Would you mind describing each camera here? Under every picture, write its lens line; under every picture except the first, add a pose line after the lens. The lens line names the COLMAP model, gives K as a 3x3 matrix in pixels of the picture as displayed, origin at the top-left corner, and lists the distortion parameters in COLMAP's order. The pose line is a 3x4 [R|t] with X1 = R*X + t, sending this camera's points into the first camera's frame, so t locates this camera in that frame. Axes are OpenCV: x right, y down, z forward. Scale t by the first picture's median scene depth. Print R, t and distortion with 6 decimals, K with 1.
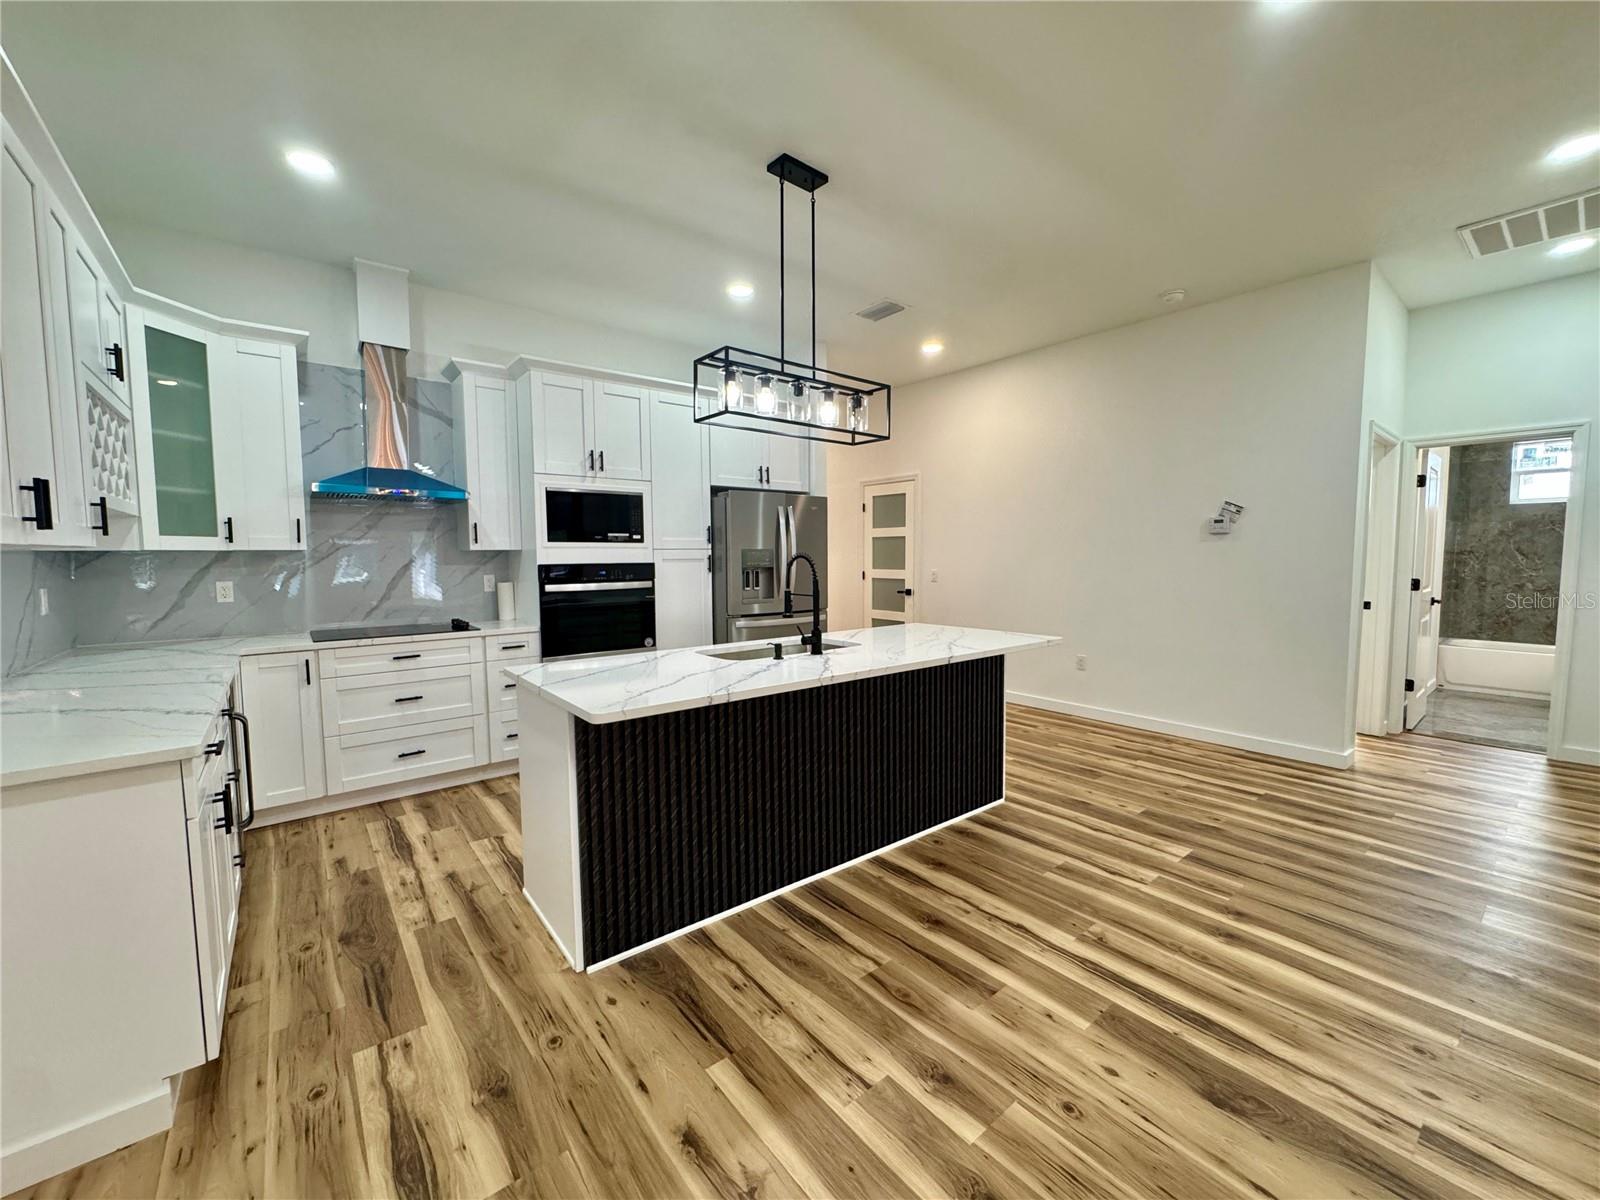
lens RADIAL K [[642.1, 0, 800.0], [0, 642.1, 600.0], [0, 0, 1]] dist [-0.004486, 0.000056]
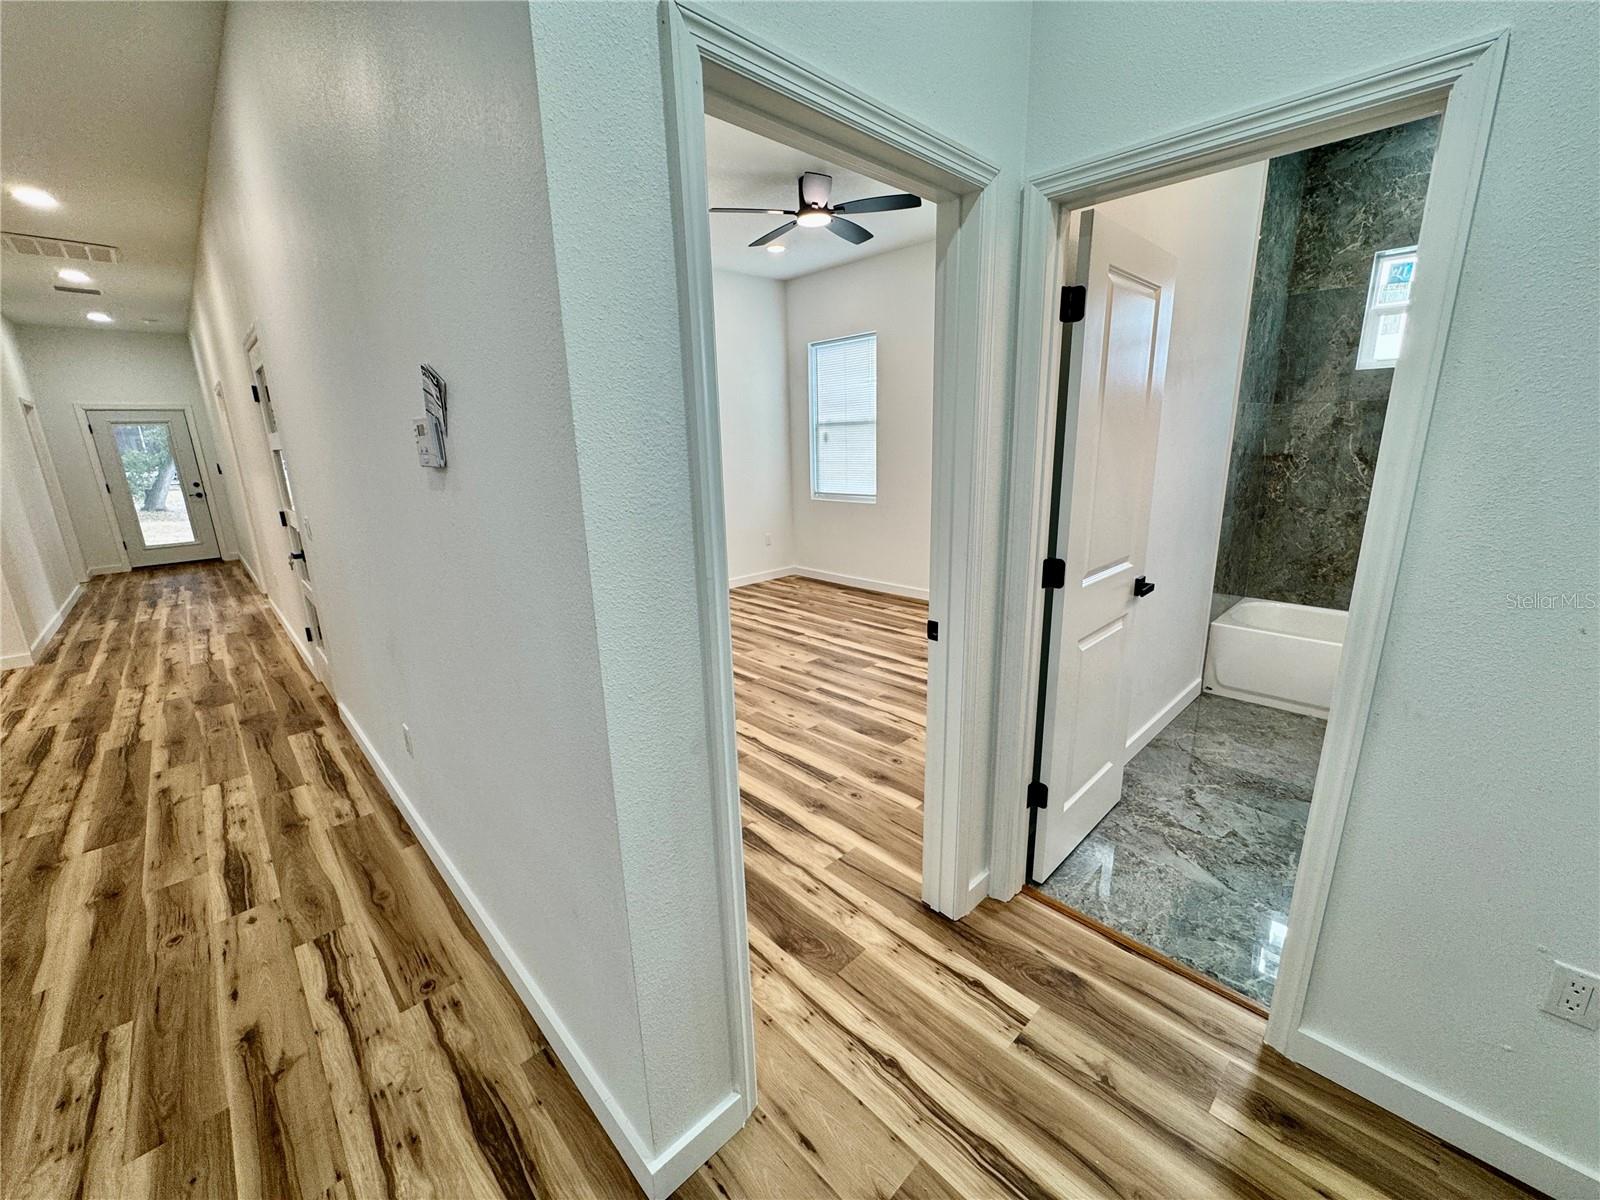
lens RADIAL K [[642.1, 0, 800.0], [0, 642.1, 600.0], [0, 0, 1]] dist [-0.004486, 0.000056]
pose [[0.996102, -0.040631, 0.078289, 1.122835], [0.026297, 0.984020, 0.176103, -0.123835], [-0.084193, -0.173358, 0.981254, 0.889376]]
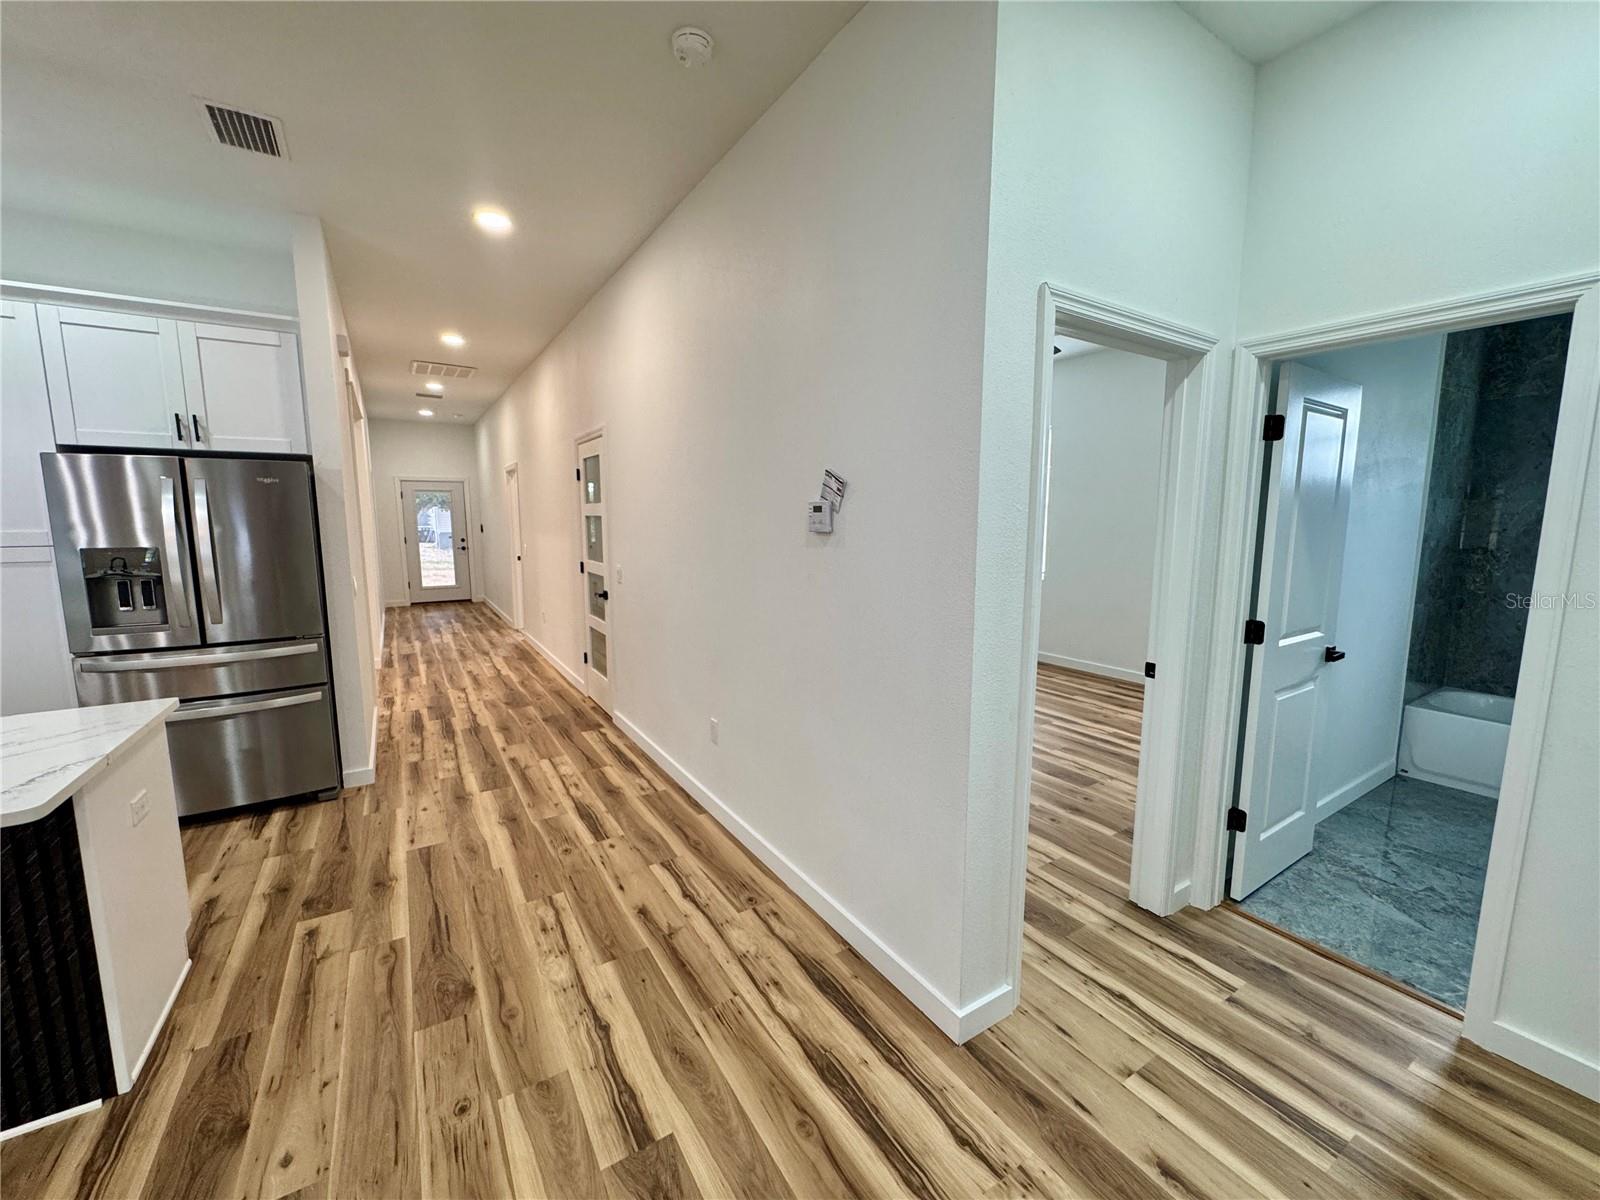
lens RADIAL K [[642.1, 0, 800.0], [0, 642.1, 600.0], [0, 0, 1]] dist [-0.004486, 0.000056]
pose [[0.993592, 0.022398, -0.110787, 0.959196], [-0.015782, 0.998059, 0.060239, -0.110452], [0.111921, -0.058104, 0.992017, 0.659498]]
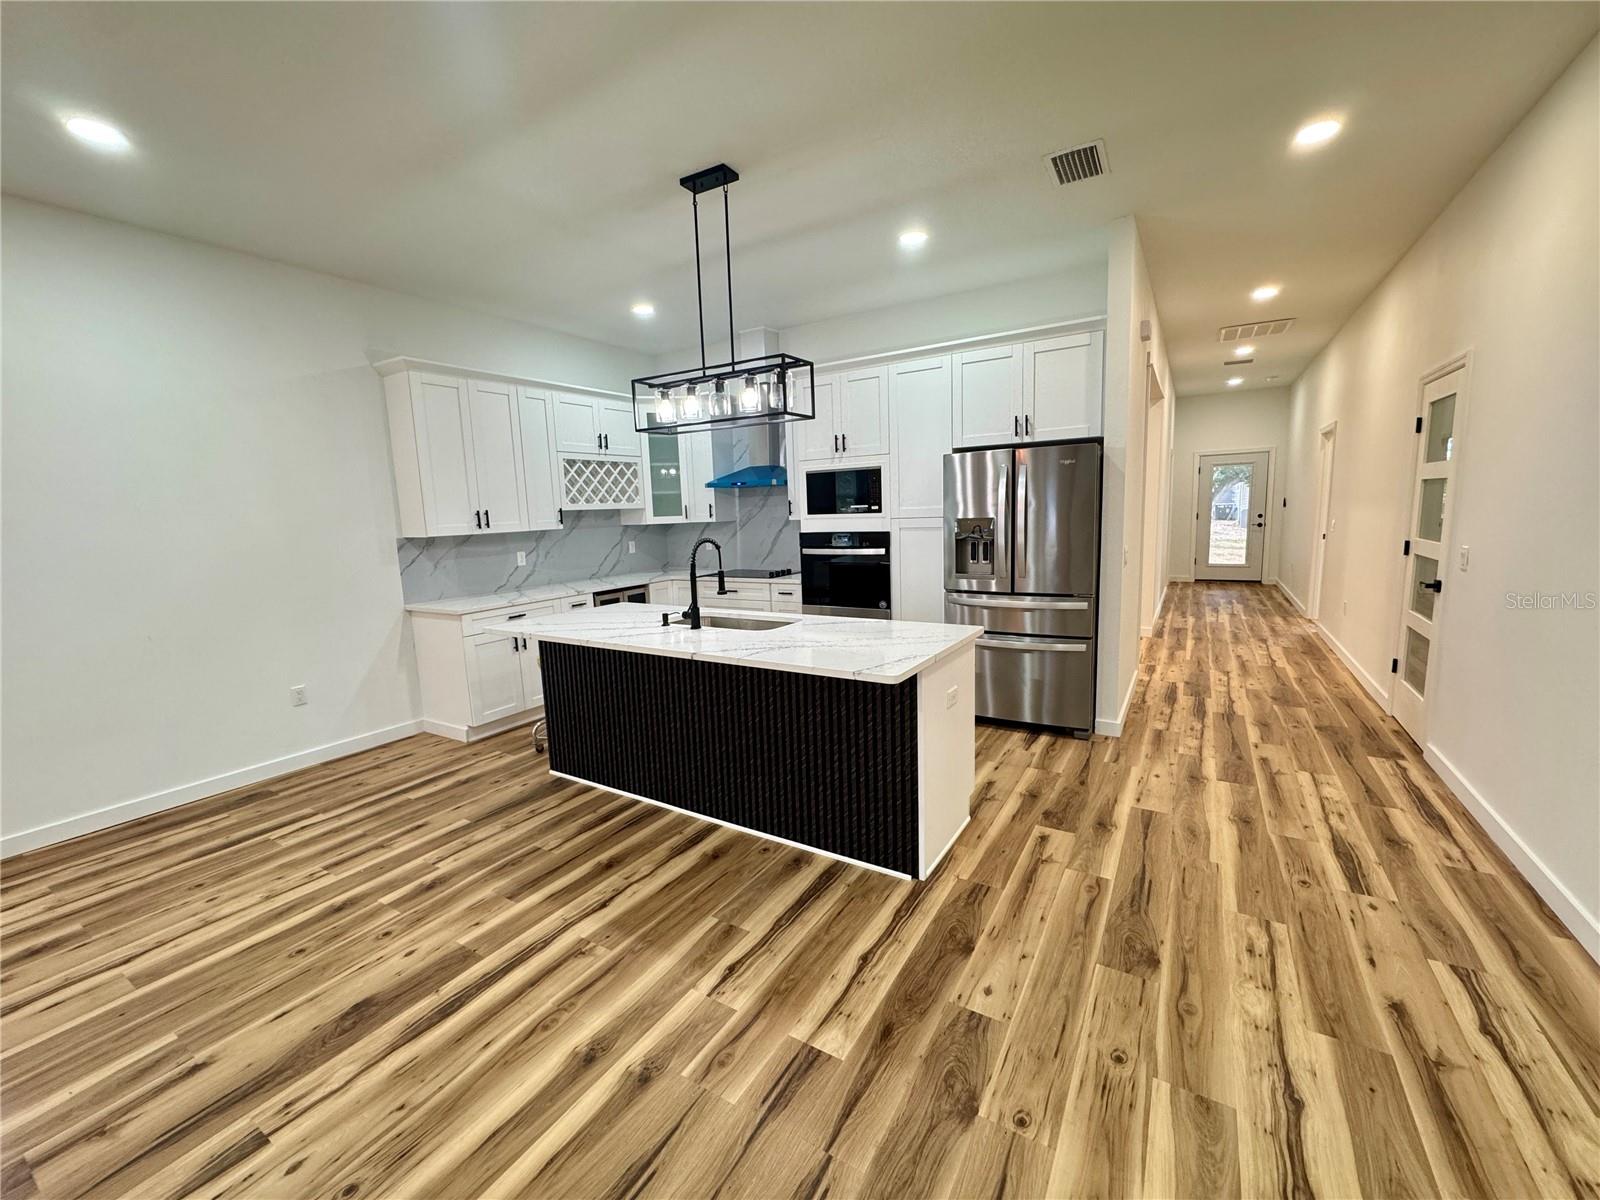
lens RADIAL K [[638.6, 0, 800.0], [0, 638.6, 600.0], [0, 0, 1]] dist [-0.003518, -0.000067]
pose [[0.335181, 0.130045, -0.933136, 0.996894], [-0.034591, 0.991459, 0.125748, -0.100840], [0.941519, -0.009871, 0.336816, 0.692632]]
